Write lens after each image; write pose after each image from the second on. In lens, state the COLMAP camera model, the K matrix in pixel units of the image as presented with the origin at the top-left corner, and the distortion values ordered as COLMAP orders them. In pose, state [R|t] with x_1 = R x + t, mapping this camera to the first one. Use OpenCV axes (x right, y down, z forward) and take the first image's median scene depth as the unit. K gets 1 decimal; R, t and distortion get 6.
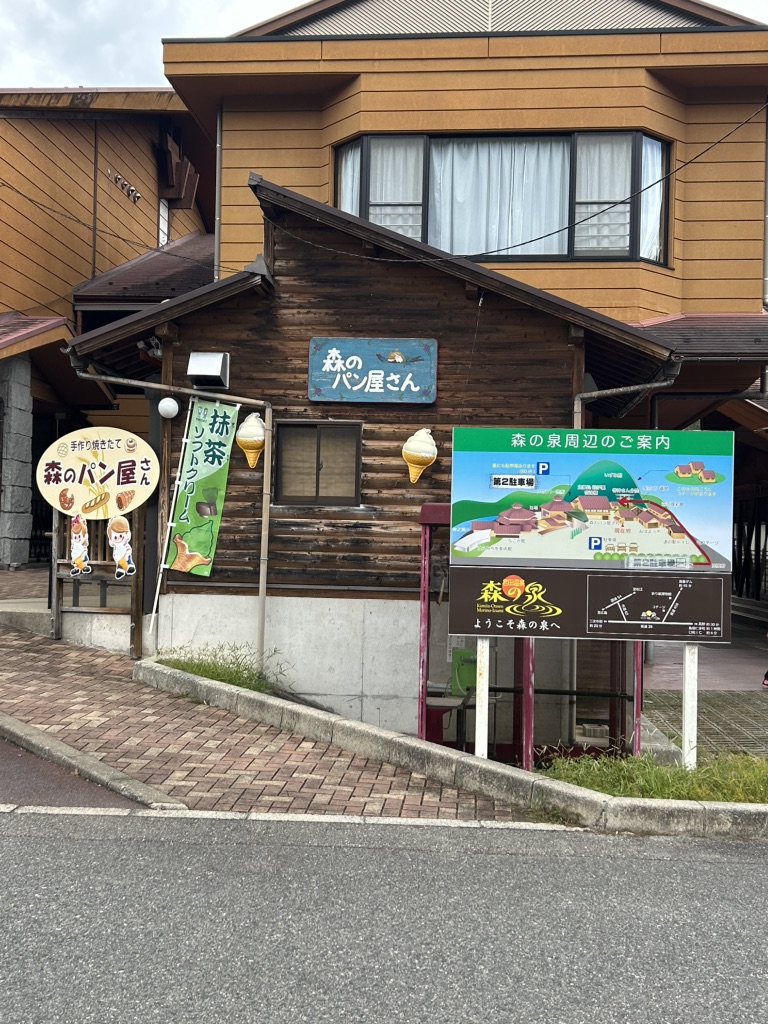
lens RADIAL K [[1136.2, 0, 366.1], [0, 1136.2, 515.4], [0, 0, 1]] dist [0.088294, -0.024922]
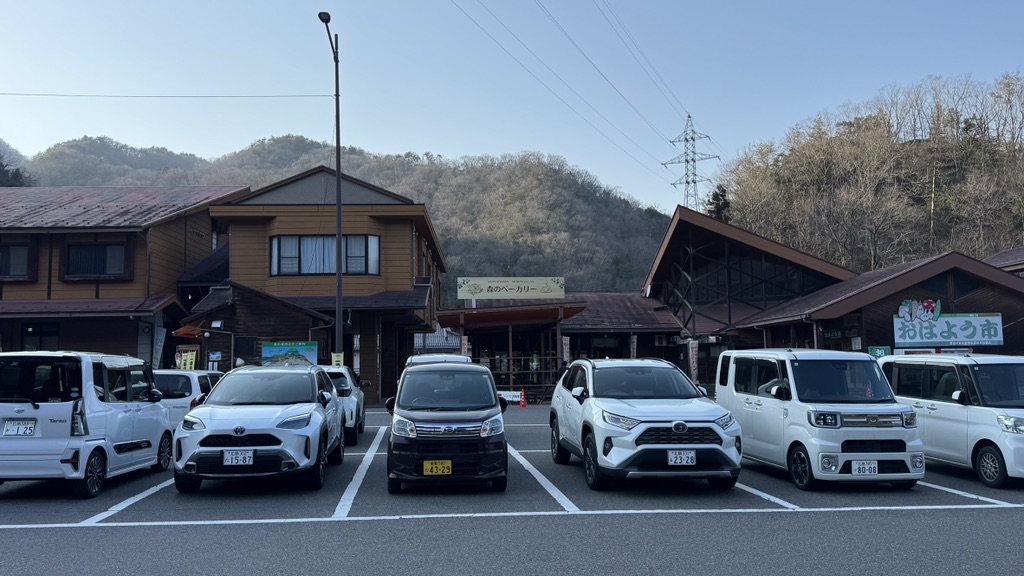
lens RADIAL K [[814.6, 0, 511.1], [0, 814.6, 297.2], [0, 0, 1]] dist [0.128149, -0.228293]
pose [[0.988716, -0.026221, 0.147489, 0.650355], [0.035541, 0.997510, -0.060912, -0.014249], [-0.145524, 0.065466, 0.987186, -2.875009]]
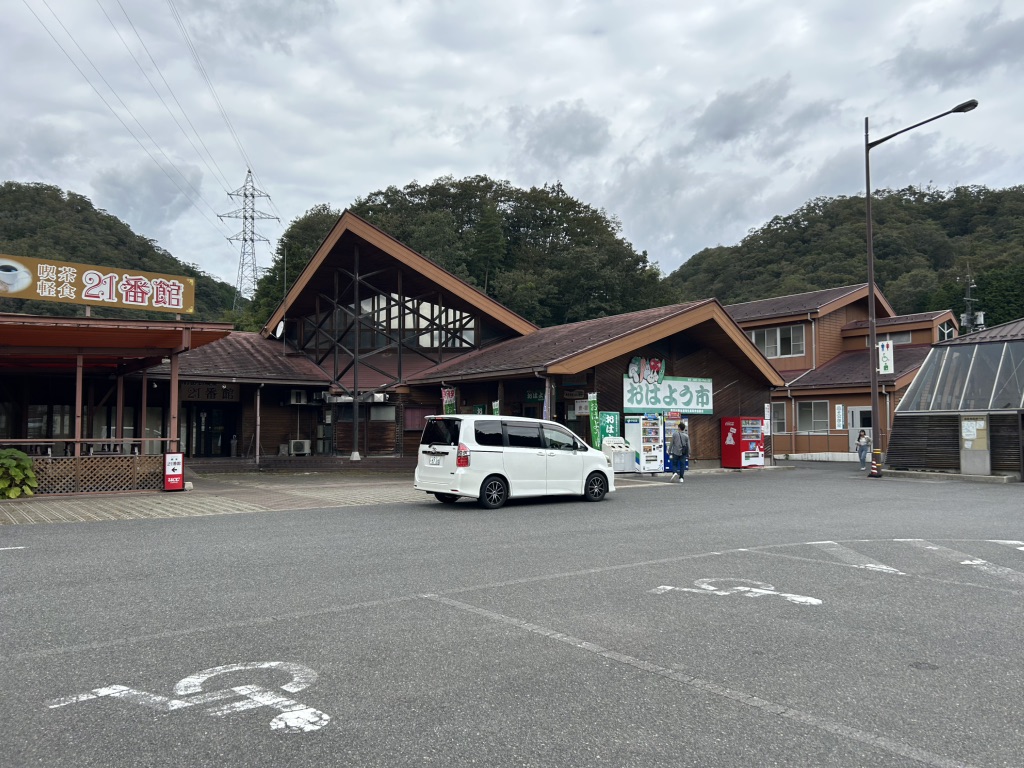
lens RADIAL K [[757.6, 0, 521.4], [0, 757.6, 387.5], [0, 0, 1]] dist [0.024310, -0.008738]
pose [[0.736198, 0.014980, 0.676600, 0.736432], [0.001725, 0.999710, -0.024011, 0.021861], [-0.676764, 0.018844, 0.735959, -0.918639]]
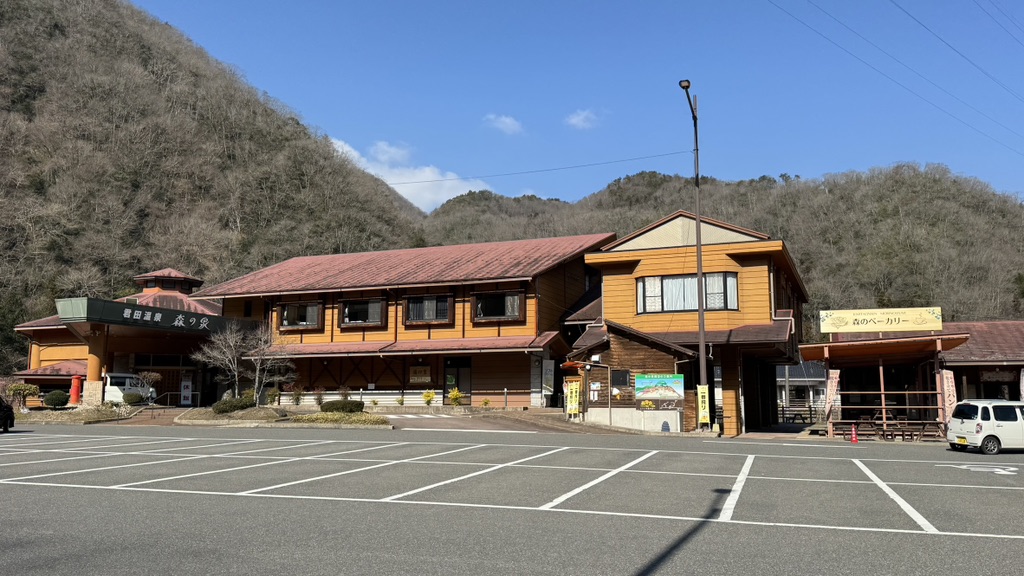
lens RADIAL K [[814.6, 0, 511.1], [0, 814.6, 297.2], [0, 0, 1]] dist [0.128149, -0.228293]
pose [[0.960449, -0.057298, -0.272498, 0.633695], [0.027978, 0.993505, -0.110294, -0.027765], [0.277048, 0.098308, 0.955814, -3.238930]]
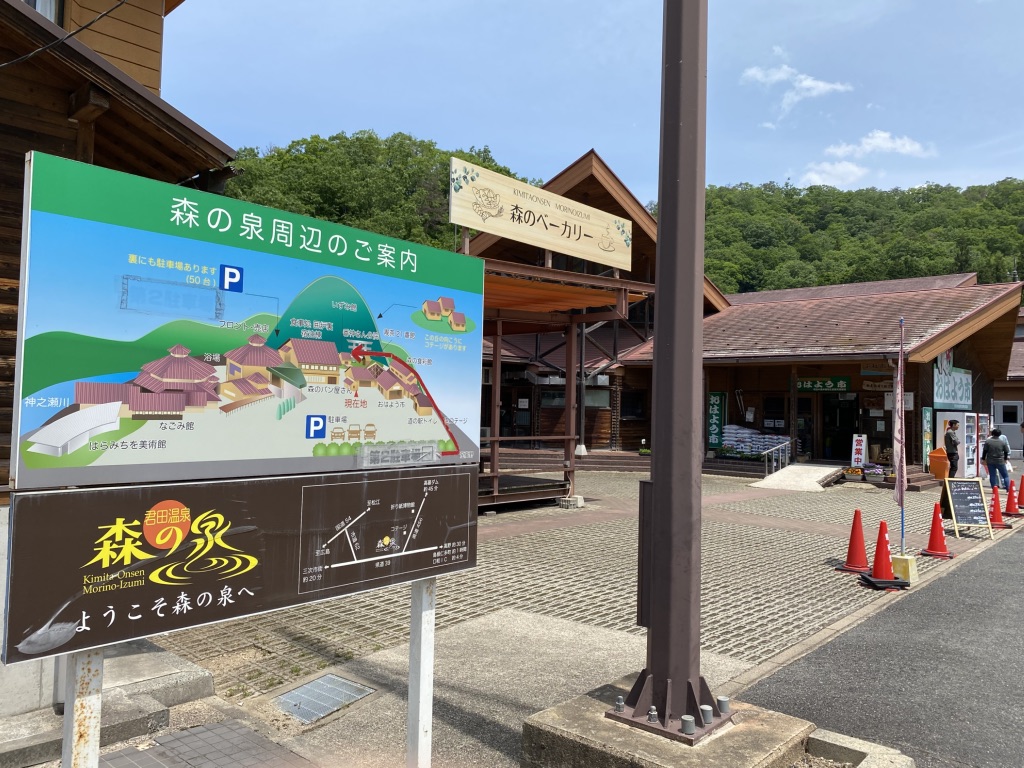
lens RADIAL K [[777.5, 0, 516.8], [0, 777.5, 377.4], [0, 0, 1]] dist [0.010634, -0.005684]
pose [[0.599721, 0.022306, 0.799898, -0.040466], [-0.027711, 0.999591, -0.007099, 0.000756], [-0.799729, -0.017909, 0.600094, 0.695982]]
